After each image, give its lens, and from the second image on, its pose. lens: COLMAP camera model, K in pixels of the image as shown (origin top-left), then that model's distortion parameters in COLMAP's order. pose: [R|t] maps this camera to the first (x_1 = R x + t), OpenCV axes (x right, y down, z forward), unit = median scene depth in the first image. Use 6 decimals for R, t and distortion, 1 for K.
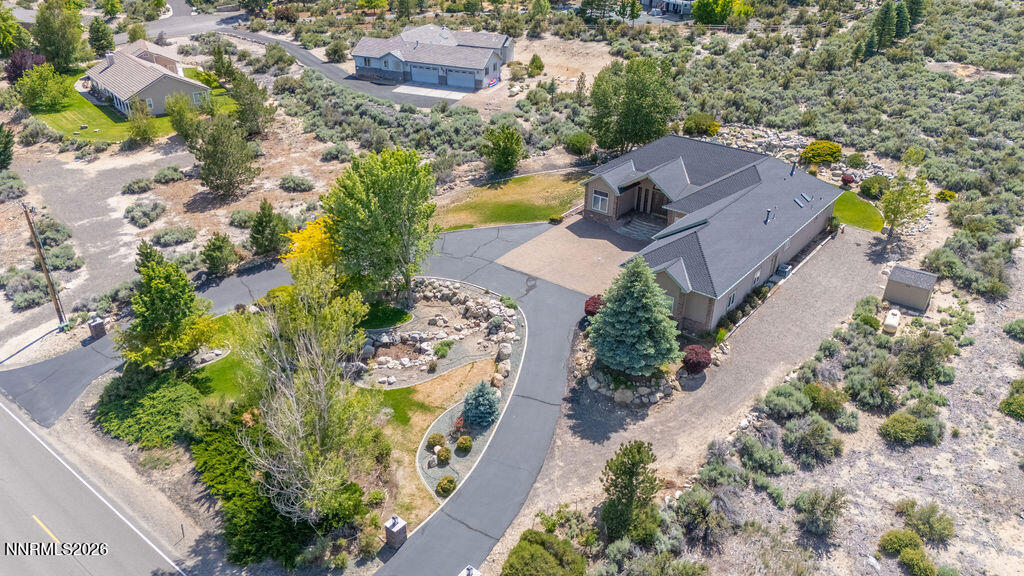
lens RADIAL K [[752.1, 0, 512.0], [0, 752.1, 287.4], [0, 0, 1]] dist [0.057829, -0.026123]
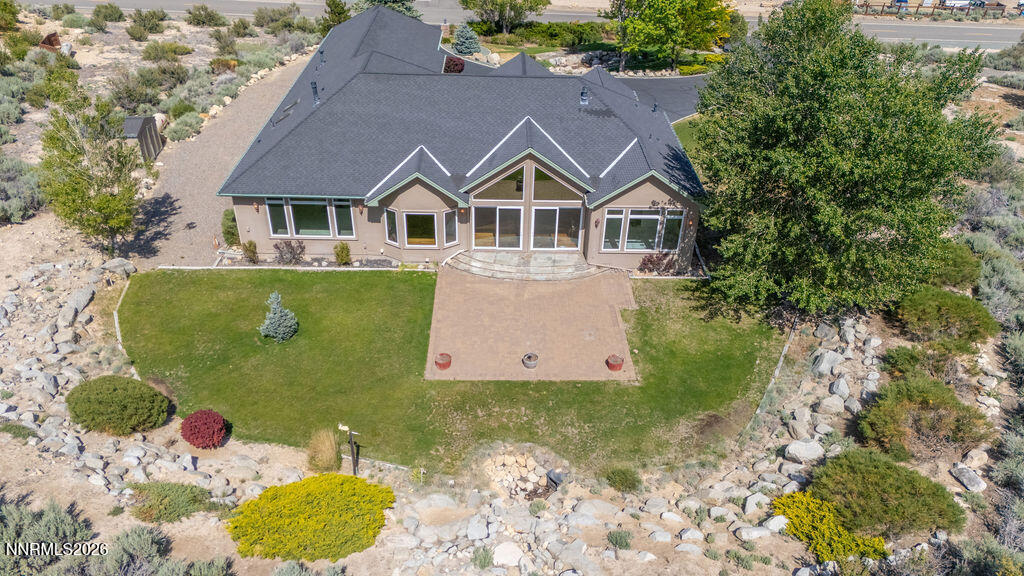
lens RADIAL K [[752.1, 0, 513.0], [0, 752.1, 288.1], [0, 0, 1]] dist [0.057829, -0.026123]
pose [[-0.773221, 0.332986, -0.539675, 0.478950], [-0.325425, 0.522071, 0.788378, -0.435583], [0.544268, 0.785215, -0.295314, 1.082356]]
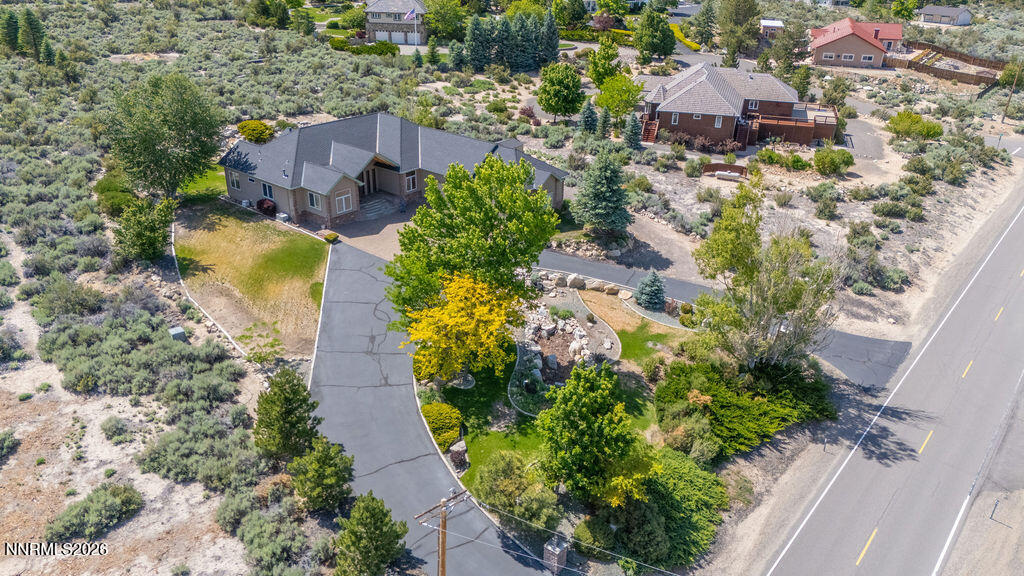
lens RADIAL K [[752.1, 0, 520.8], [0, 752.1, 287.3], [0, 0, 1]] dist [0.057829, -0.026123]
pose [[0.011887, -0.443902, 0.895996, -0.677280], [0.461980, 0.797130, 0.388792, -0.254004], [-0.886811, 0.409311, 0.214549, 0.543405]]
